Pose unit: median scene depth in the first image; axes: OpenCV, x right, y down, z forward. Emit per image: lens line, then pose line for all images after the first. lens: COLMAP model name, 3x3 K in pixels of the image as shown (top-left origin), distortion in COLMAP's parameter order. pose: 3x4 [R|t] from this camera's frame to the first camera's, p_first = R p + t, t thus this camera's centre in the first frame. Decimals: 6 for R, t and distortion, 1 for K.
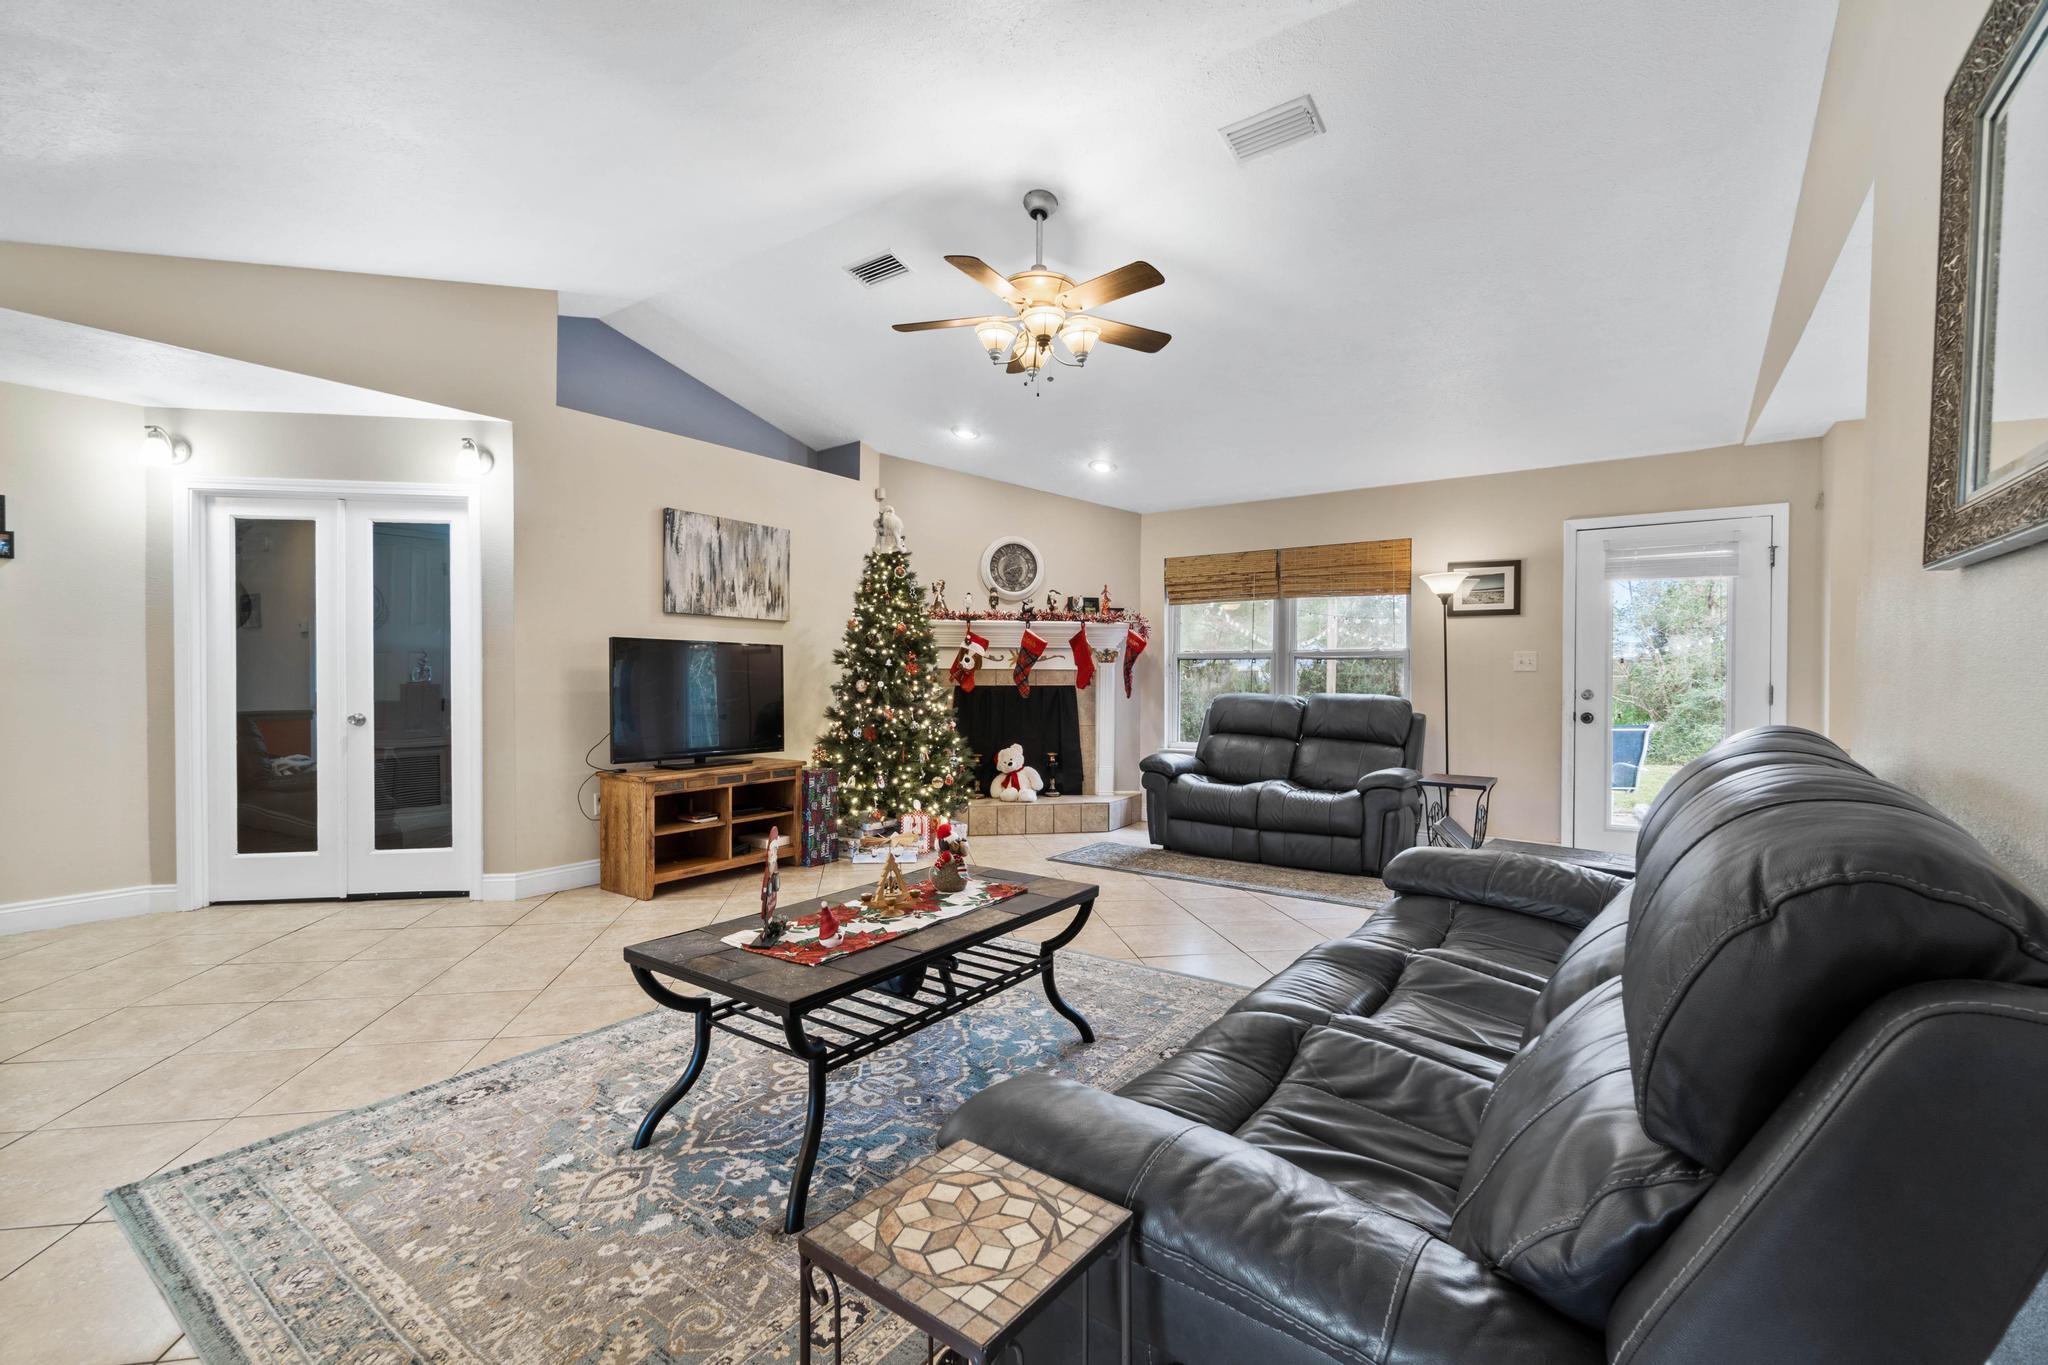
lens RADIAL K [[894.6, 0, 1015.1], [0, 894.6, 689.4], [0, 0, 1]] dist [-0.003892, -0.000078]
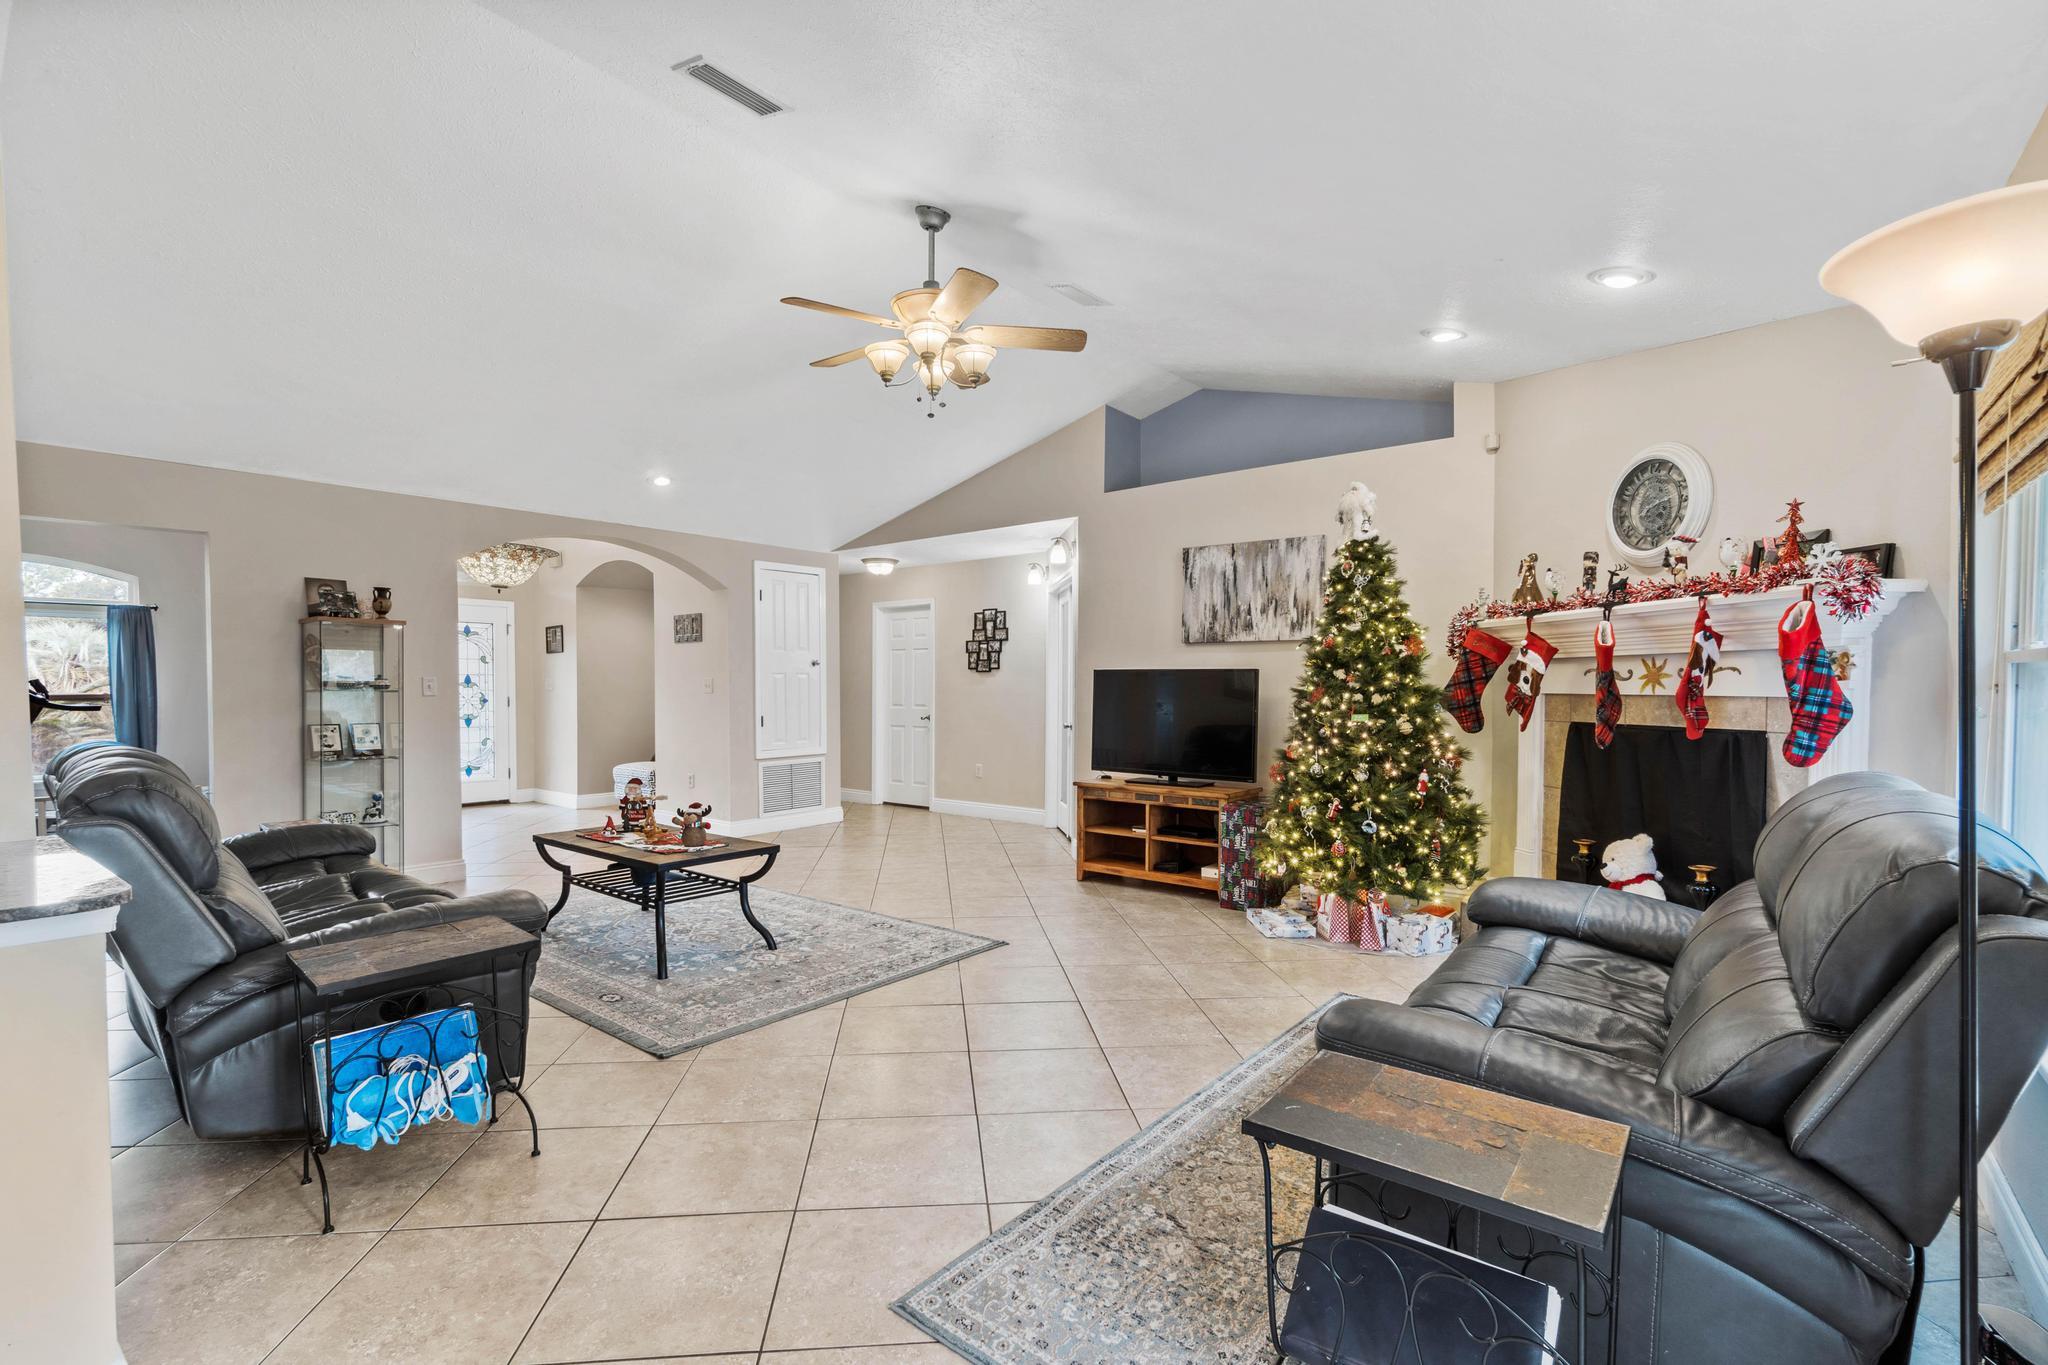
lens RADIAL K [[894.6, 0, 984.1], [0, 894.6, 708.4], [0, 0, 1]] dist [-0.003892, -0.000078]
pose [[-0.084148, 0.023449, -0.996177, 0.701565], [-0.015476, 0.999572, 0.024836, -0.027742], [0.996333, 0.017507, -0.083750, 0.810748]]
